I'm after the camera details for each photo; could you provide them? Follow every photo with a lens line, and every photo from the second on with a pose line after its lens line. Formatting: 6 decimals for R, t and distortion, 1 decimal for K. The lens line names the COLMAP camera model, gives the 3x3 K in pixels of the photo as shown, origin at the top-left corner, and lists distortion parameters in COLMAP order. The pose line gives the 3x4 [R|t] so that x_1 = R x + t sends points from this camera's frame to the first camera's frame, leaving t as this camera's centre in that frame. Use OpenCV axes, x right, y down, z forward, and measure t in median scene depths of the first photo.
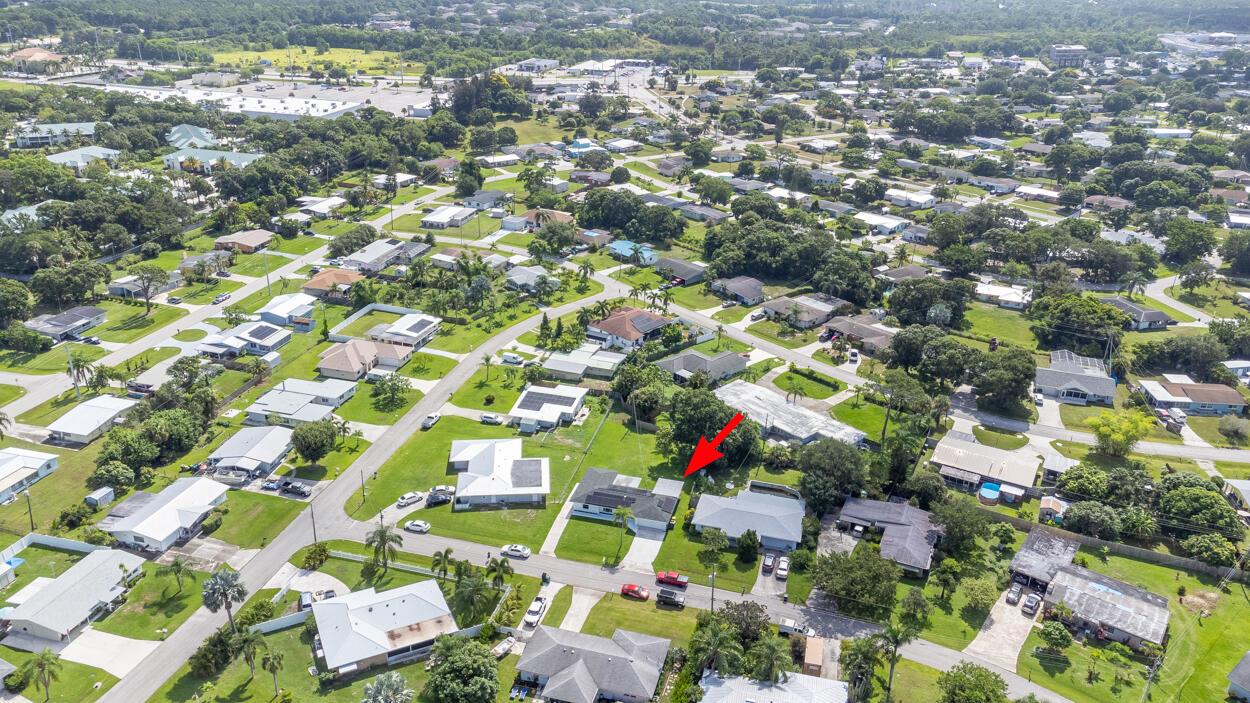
lens RADIAL K [[935.6, 0, 627.7], [0, 935.6, 349.5], [0, 0, 1]] dist [0.042156, 0.030084]
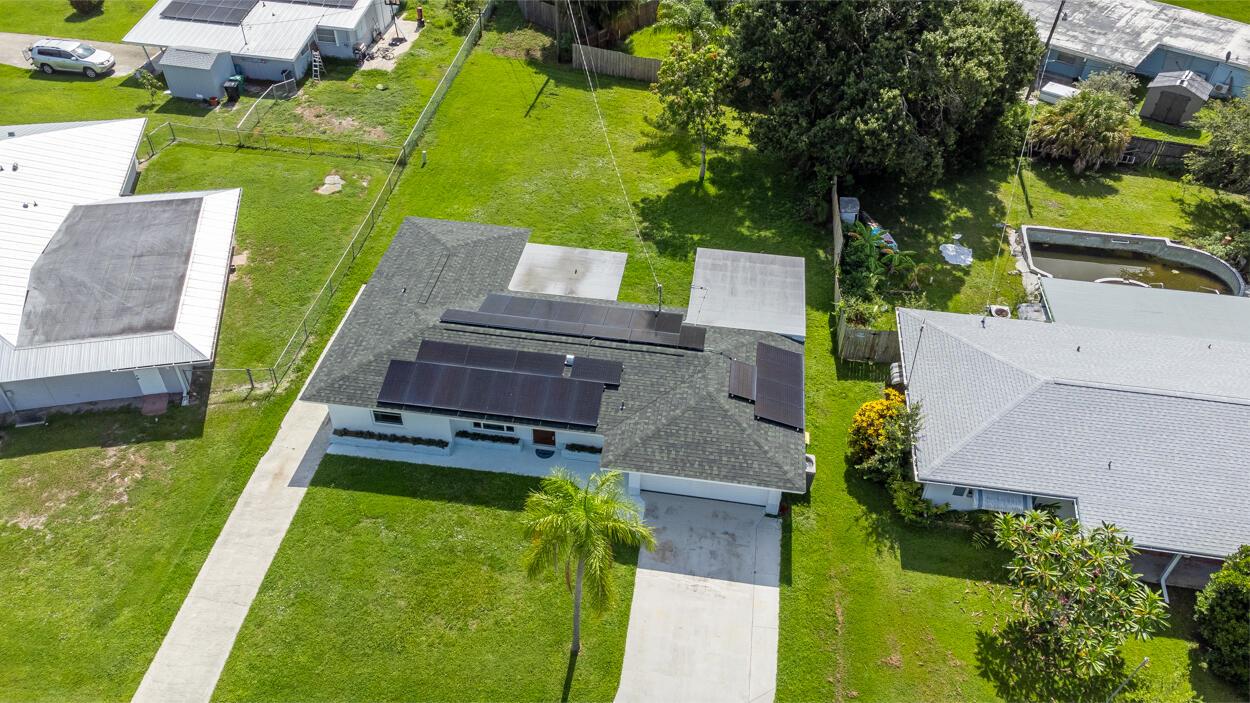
lens RADIAL K [[935.6, 0, 622.5], [0, 935.6, 352.0], [0, 0, 1]] dist [0.042156, 0.030084]
pose [[0.993661, -0.075049, 0.083695, -0.007434], [0.046002, 0.950786, 0.306416, 0.079280], [-0.102572, -0.300623, 0.948211, 0.690246]]
